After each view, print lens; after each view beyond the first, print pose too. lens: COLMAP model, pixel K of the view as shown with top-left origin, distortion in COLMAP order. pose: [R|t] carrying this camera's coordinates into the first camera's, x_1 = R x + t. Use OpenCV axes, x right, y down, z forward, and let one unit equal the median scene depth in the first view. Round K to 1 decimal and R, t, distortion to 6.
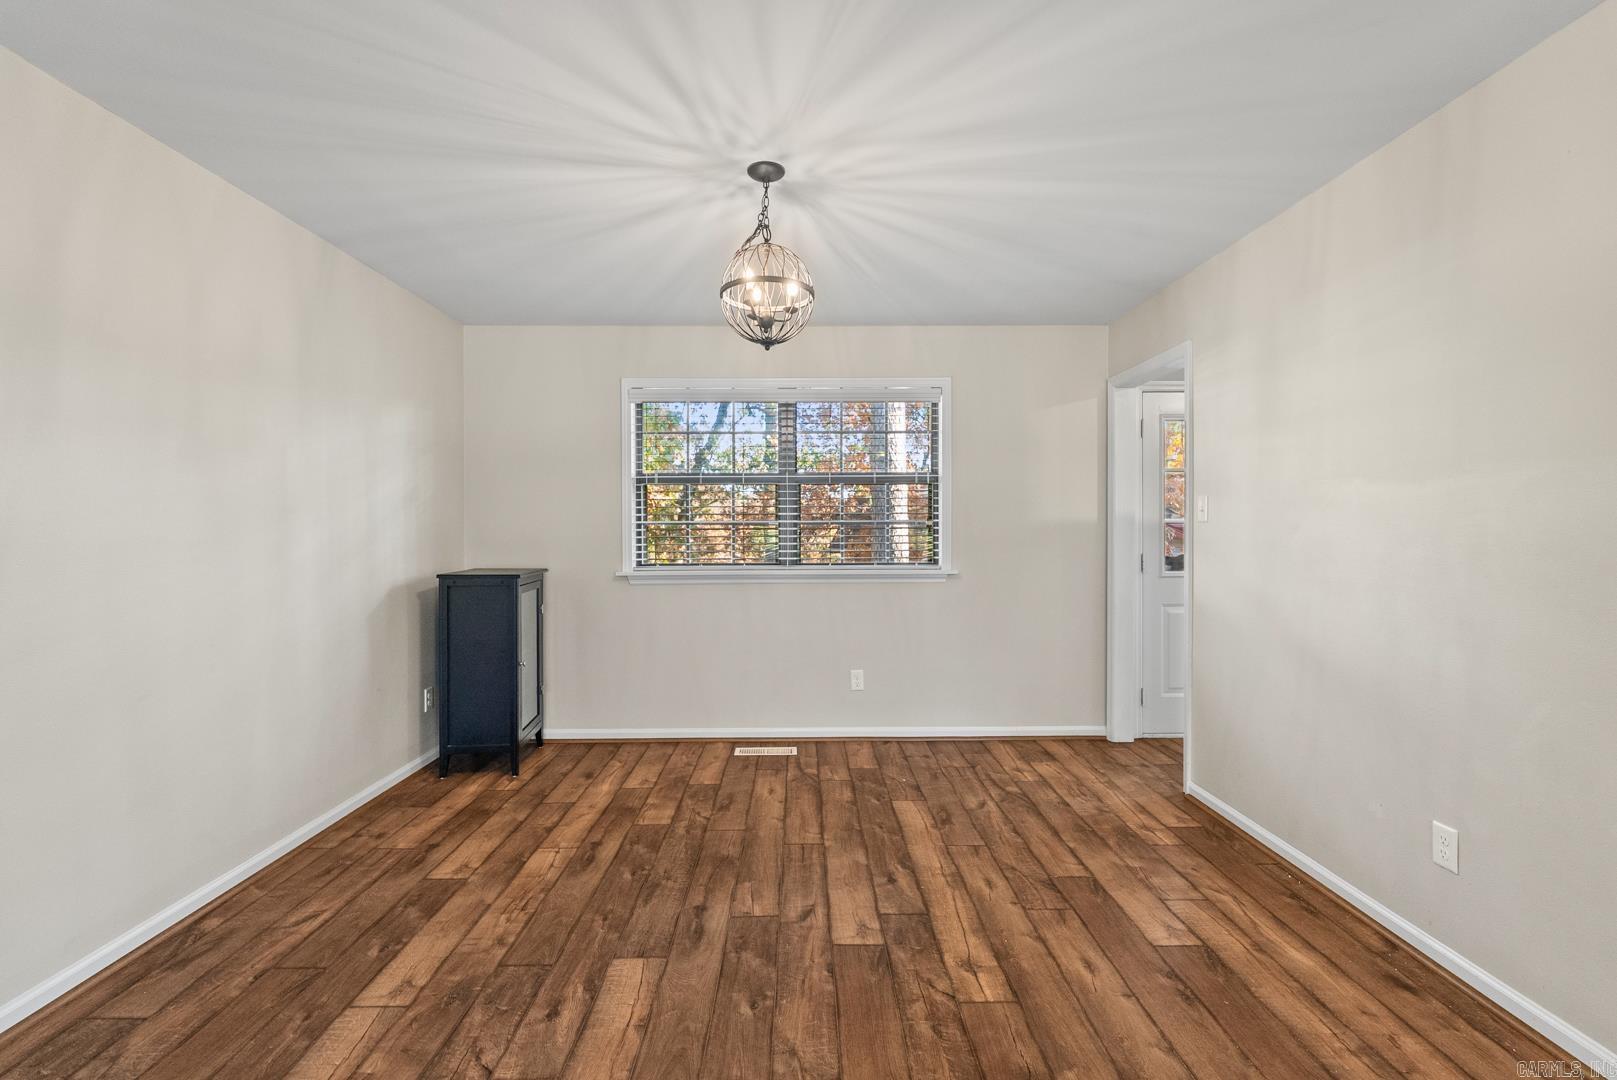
lens RADIAL K [[719.0, 0, 811.4], [0, 719.0, 533.1], [0, 0, 1]] dist [-0.003955, -0.000453]
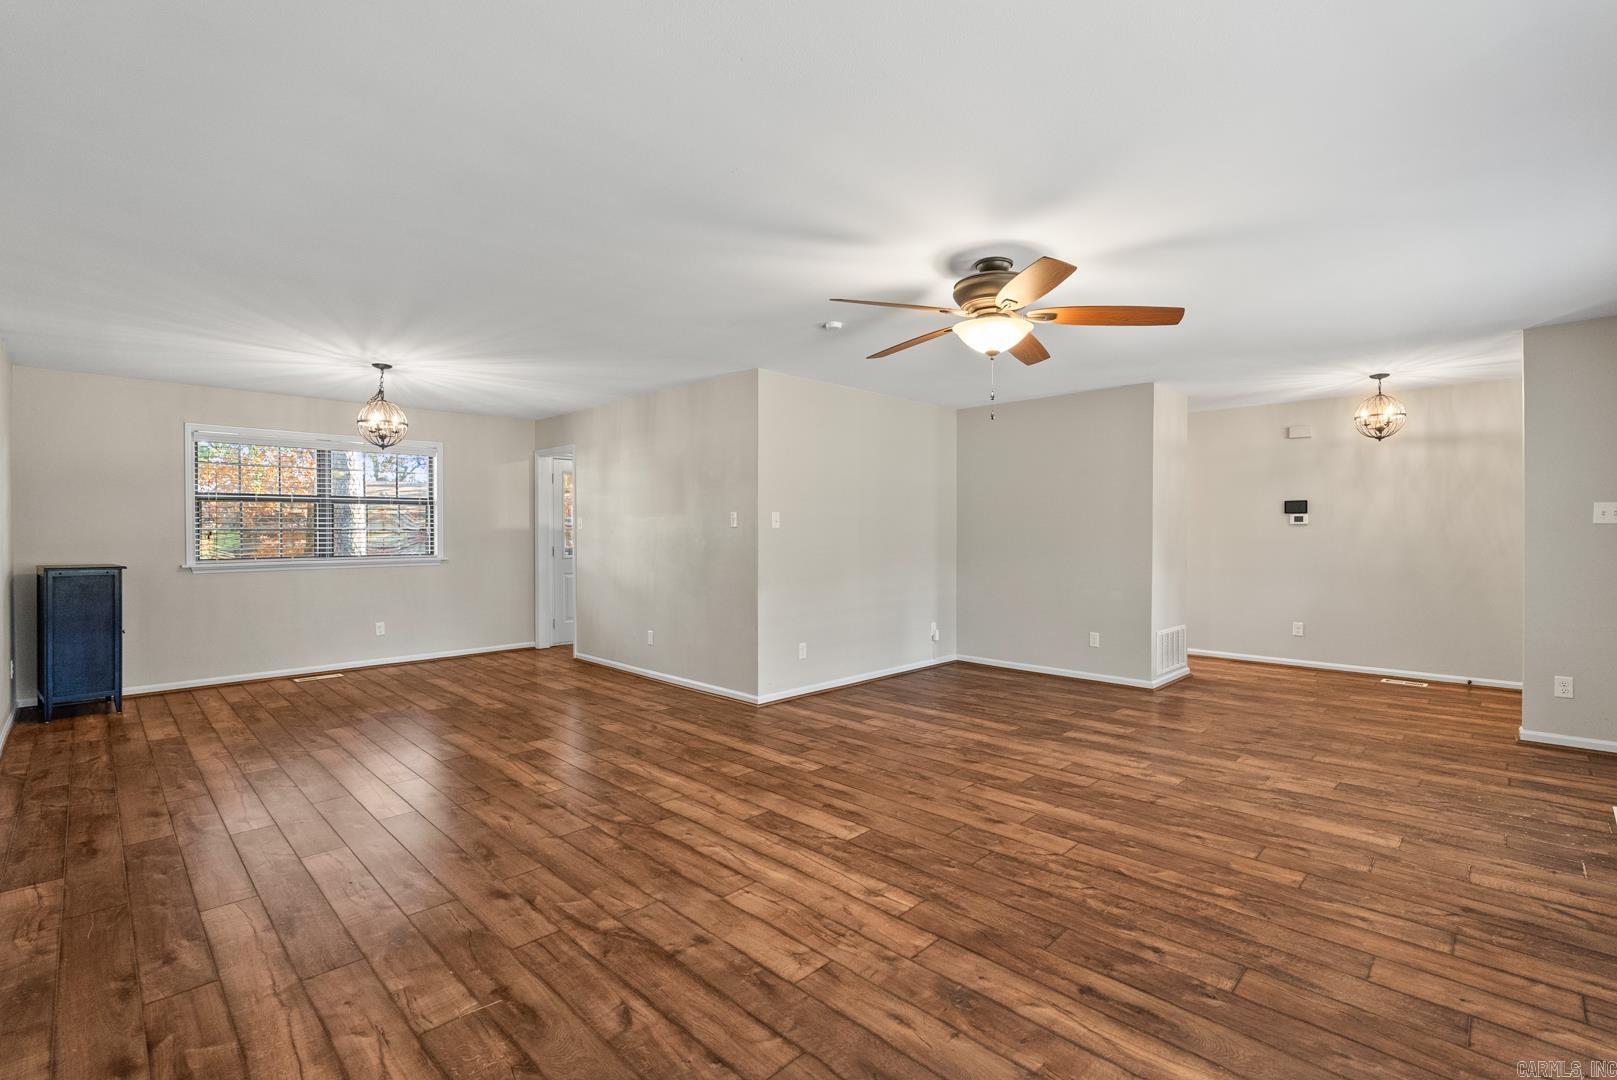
lens RADIAL K [[719.0, 0, 811.4], [0, 719.0, 533.1], [0, 0, 1]] dist [-0.003955, -0.000453]
pose [[0.713350, -0.003105, 0.700801, -0.373737], [0.005917, 0.999981, -0.001593, 0.001988], [-0.700782, 0.005283, 0.713355, -0.810738]]
